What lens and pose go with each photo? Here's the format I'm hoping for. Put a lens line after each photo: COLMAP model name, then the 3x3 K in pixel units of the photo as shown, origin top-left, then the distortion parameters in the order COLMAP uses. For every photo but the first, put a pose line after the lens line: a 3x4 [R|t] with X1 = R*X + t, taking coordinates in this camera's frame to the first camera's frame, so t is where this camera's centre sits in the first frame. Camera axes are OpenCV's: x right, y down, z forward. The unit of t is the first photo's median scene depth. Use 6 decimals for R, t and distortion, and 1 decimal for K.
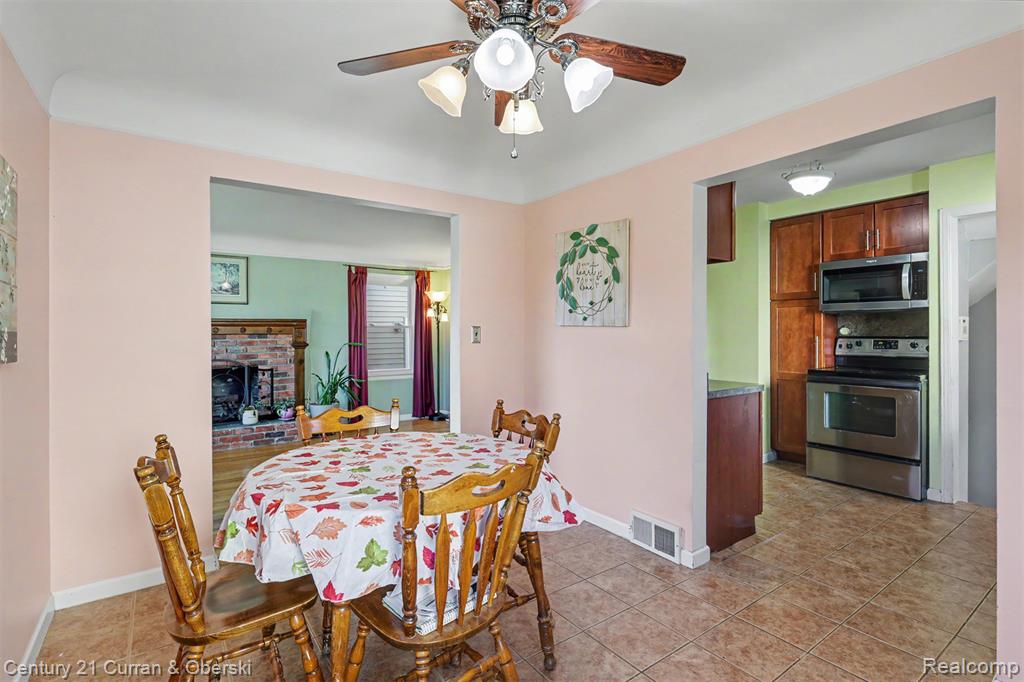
lens RADIAL K [[496.0, 0, 509.1], [0, 496.0, 333.8], [0, 0, 1]] dist [0.000132, -0.000078]
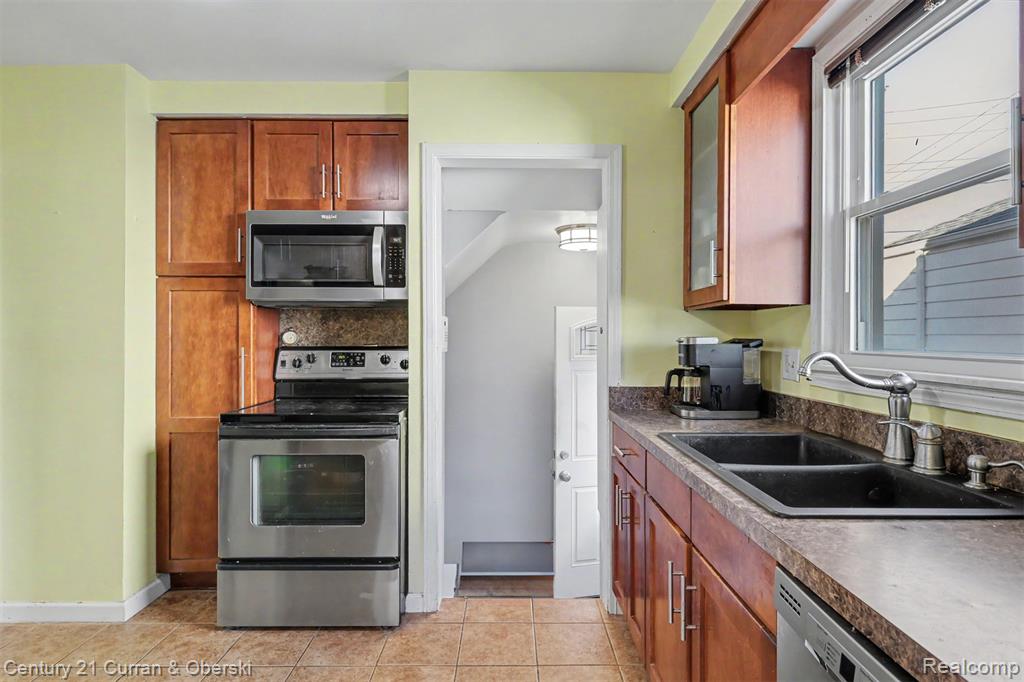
lens RADIAL K [[536.4, 0, 514.2], [0, 536.4, 333.7], [0, 0, 1]] dist [0.002100, -0.000696]
pose [[0.572133, 0.008619, 0.820115, 0.304866], [0.002270, 0.999924, -0.012093, -0.001970], [-0.820157, 0.008781, 0.572071, 0.415676]]
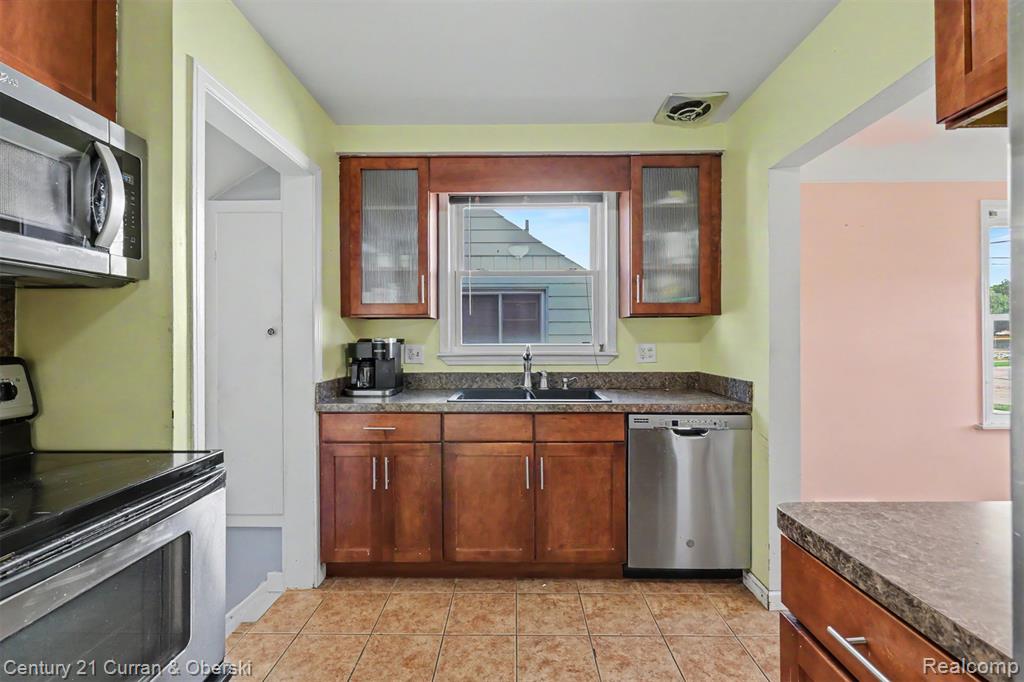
lens RADIAL K [[449.3, 0, 512.6], [0, 449.3, 338.3], [0, 0, 1]] dist [-0.001129, 0.000100]
pose [[-0.811892, 0.006846, 0.583767, 0.338662], [0.008376, 0.999965, -0.000077, -0.002373], [-0.583747, 0.004828, -0.811921, 0.930855]]
